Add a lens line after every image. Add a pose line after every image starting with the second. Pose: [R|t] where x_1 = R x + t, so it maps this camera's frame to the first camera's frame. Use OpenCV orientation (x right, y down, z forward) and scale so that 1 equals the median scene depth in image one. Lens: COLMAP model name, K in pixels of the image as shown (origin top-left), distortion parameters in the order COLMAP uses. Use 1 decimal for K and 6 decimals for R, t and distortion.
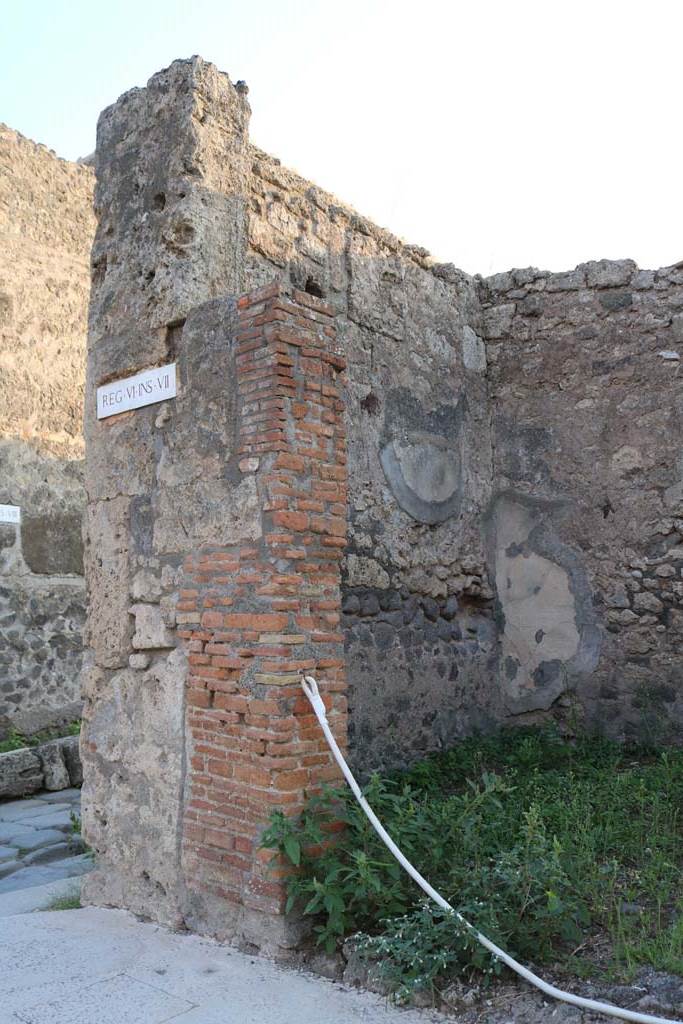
lens RADIAL K [[885.7, 0, 333.1], [0, 885.7, 511.2], [0, 0, 1]] dist [-0.158200, 0.138130]
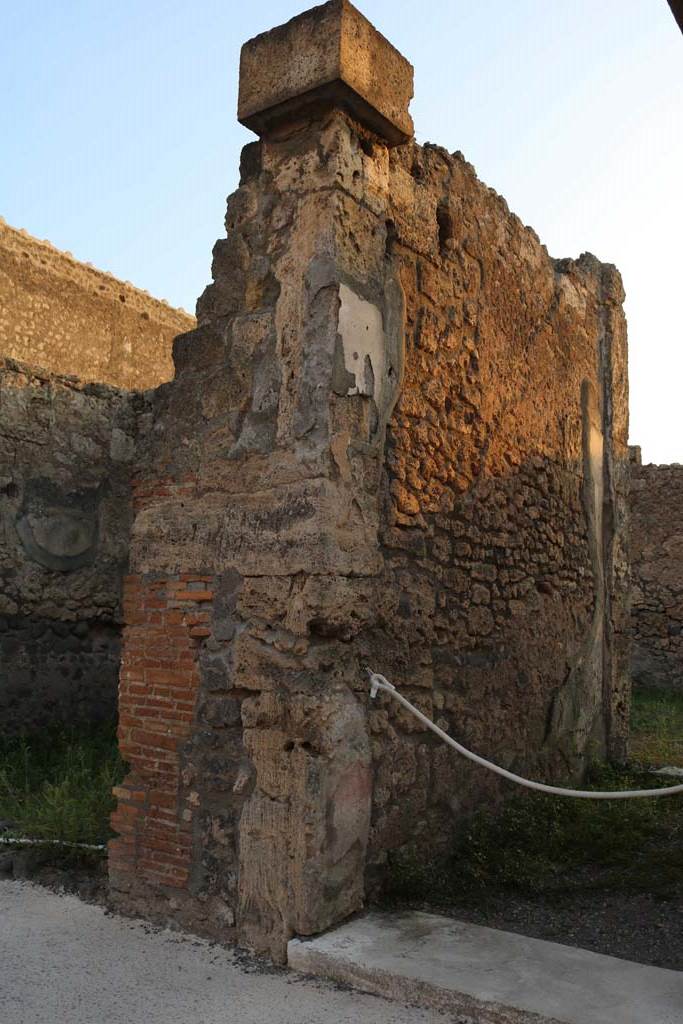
lens RADIAL K [[885.7, 0, 333.1], [0, 885.7, 511.2], [0, 0, 1]] dist [-0.158200, 0.138130]
pose [[0.996107, 0.042256, 0.077359, 0.659649], [-0.040570, 0.998906, -0.023238, -0.102525], [-0.078256, 0.020009, 0.996732, -0.698379]]
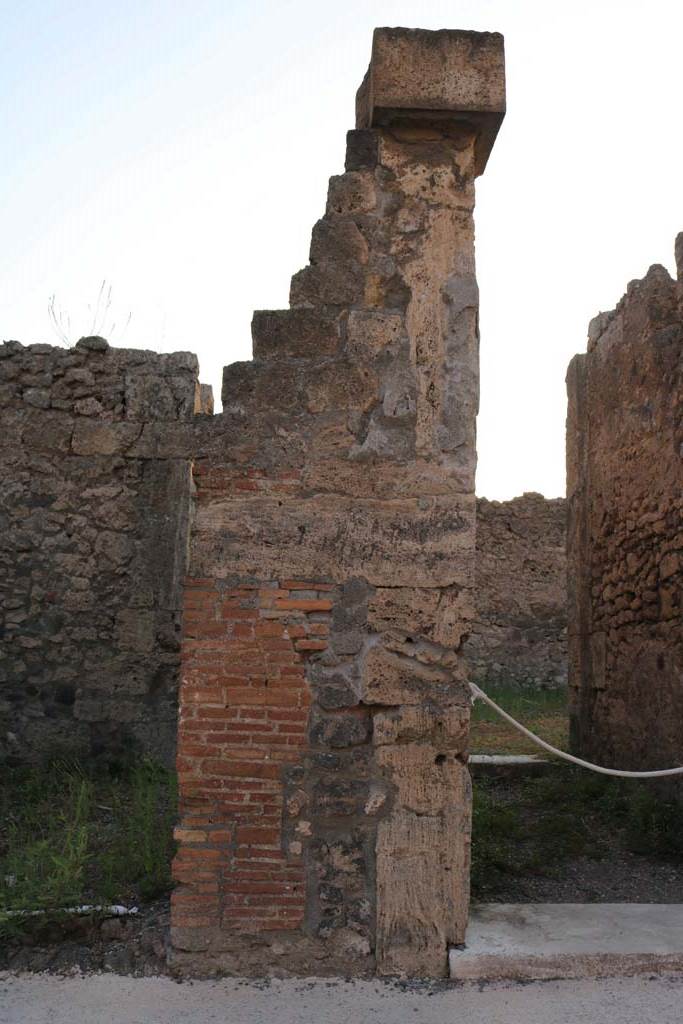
lens RADIAL K [[876.8, 0, 321.2], [0, 876.8, 514.2], [0, 0, 1]] dist [-0.155636, 0.132823]
pose [[0.737550, 0.118598, 0.664797, -0.001456], [-0.102102, 0.992724, -0.063824, -0.061722], [-0.667530, -0.020804, 0.744293, -0.373665]]
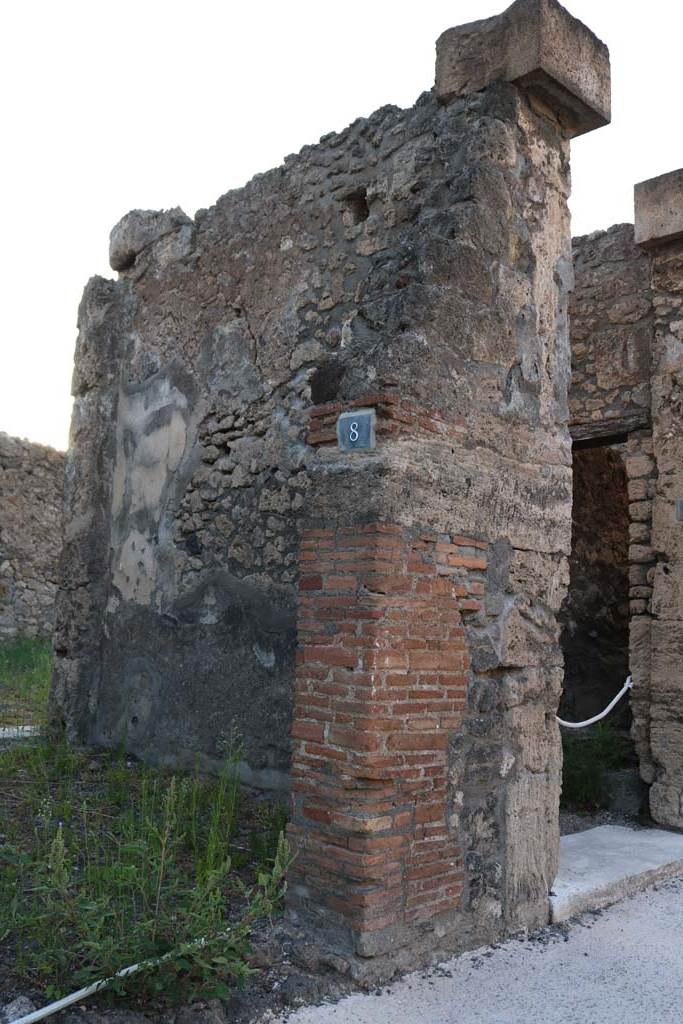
lens RADIAL K [[885.7, 0, 333.1], [0, 885.7, 511.2], [0, 0, 1]] dist [-0.158200, 0.138130]
pose [[0.117764, 0.137923, 0.983417, -0.261558], [-0.159931, 0.980015, -0.118294, 0.046920], [-0.980079, -0.143348, 0.137469, 0.313381]]
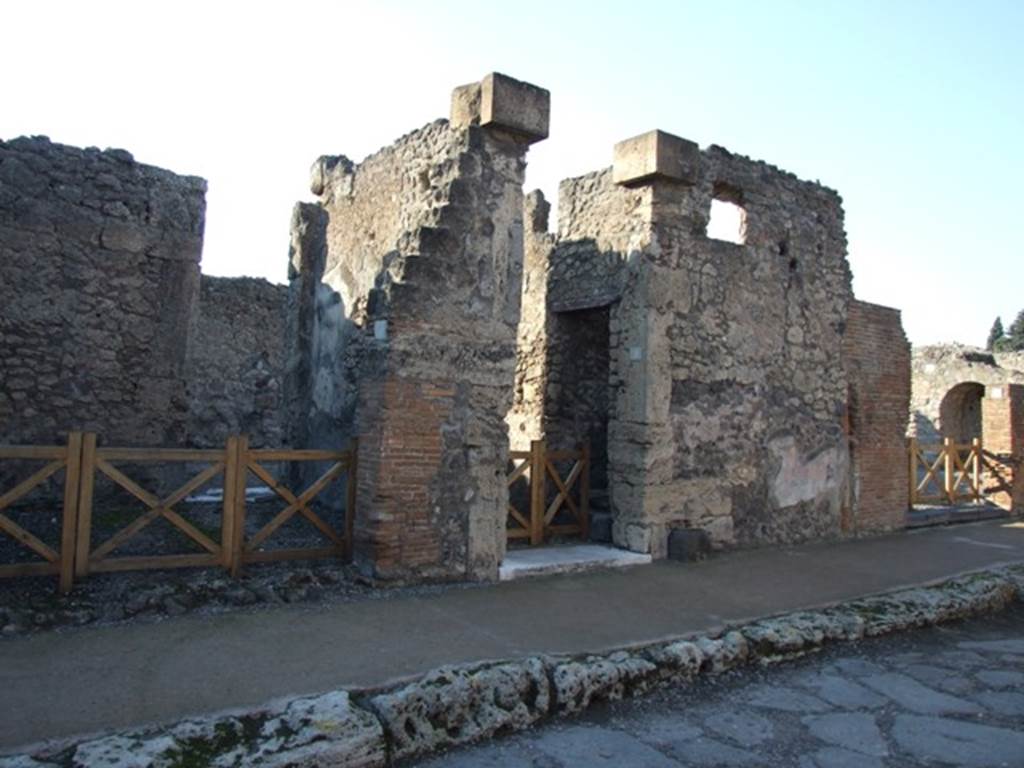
lens RADIAL K [[815.4, 0, 508.0], [0, 815.4, 374.8], [0, 0, 1]] dist [-0.096585, 0.099181]
pose [[0.233179, 0.067795, 0.970068, -0.895038], [-0.158483, 0.986879, -0.030874, -0.031754], [-0.959432, -0.146540, 0.240864, -0.194369]]
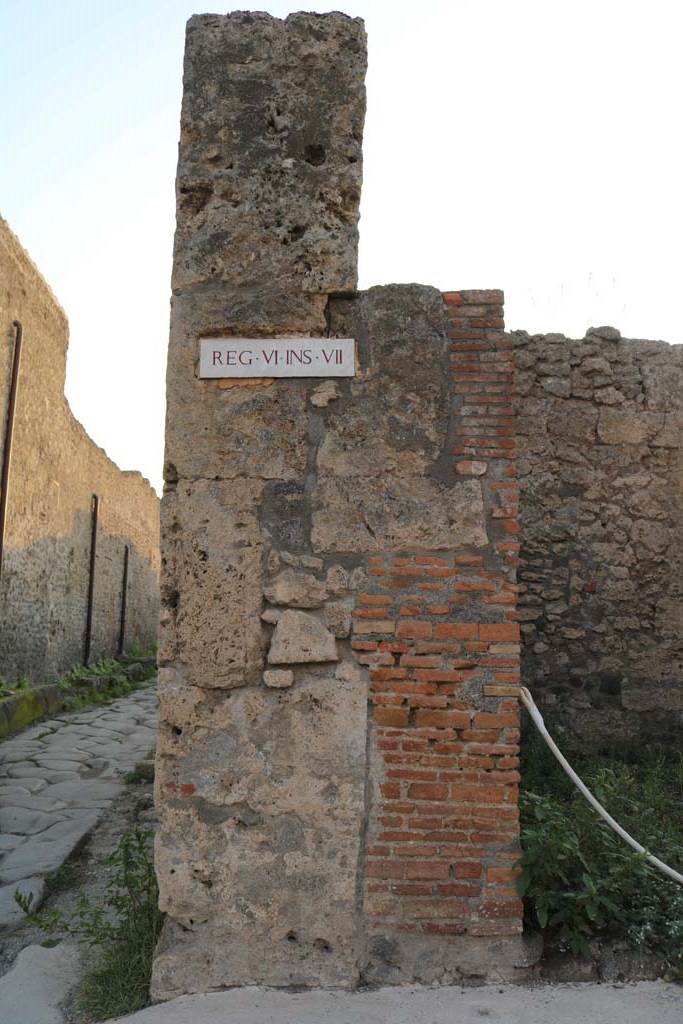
lens RADIAL K [[836.9, 0, 341.5], [0, 836.9, 512.0], [0, 0, 1]] dist [-0.155656, 0.115025]
pose [[0.760626, 0.114945, 0.638933, -0.685894], [-0.090457, 0.993365, -0.071022, 0.063963], [-0.642857, -0.003775, 0.765977, 0.351573]]
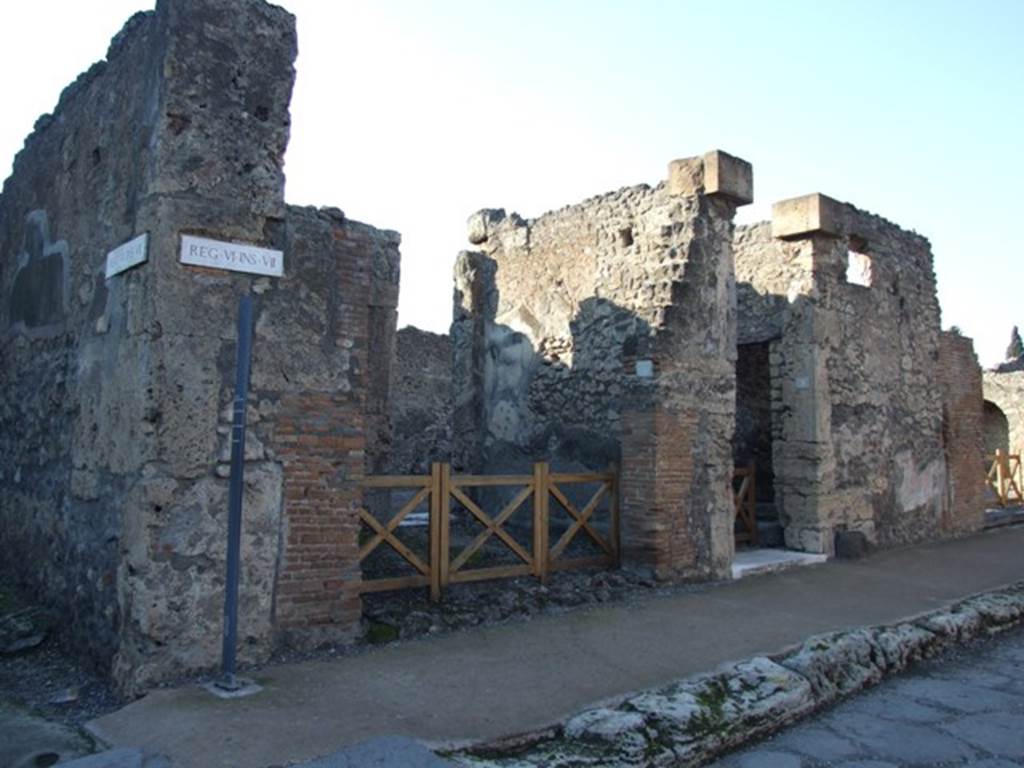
lens RADIAL K [[825.3, 0, 495.9], [0, 825.3, 368.6], [0, 0, 1]] dist [-0.074238, 0.067858]
pose [[0.157985, 0.102026, 0.982157, -1.318368], [-0.132539, 0.987838, -0.081297, 0.067636], [-0.978506, -0.117330, 0.169586, 0.425811]]
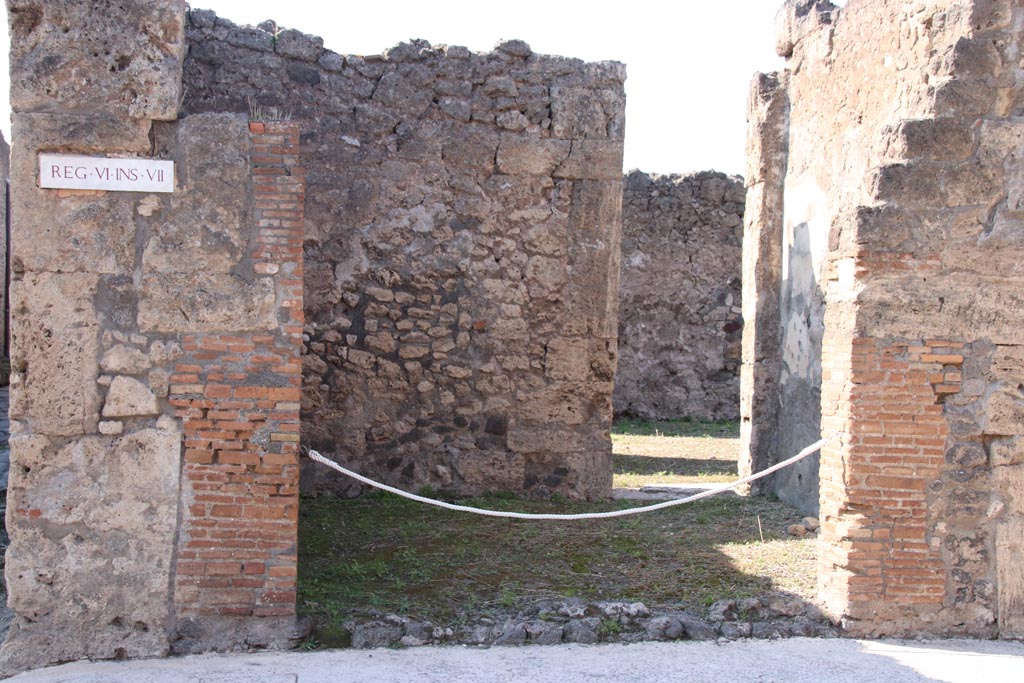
lens RADIAL K [[1332.7, 0, 505.5], [0, 1332.7, 346.7], [0, 0, 1]] dist [0.055440, 0.660235]
pose [[0.659840, 0.018976, 0.751167, -1.139688], [-0.114061, 0.990626, 0.075168, -0.109052], [-0.742699, -0.135278, 0.655819, -0.445063]]
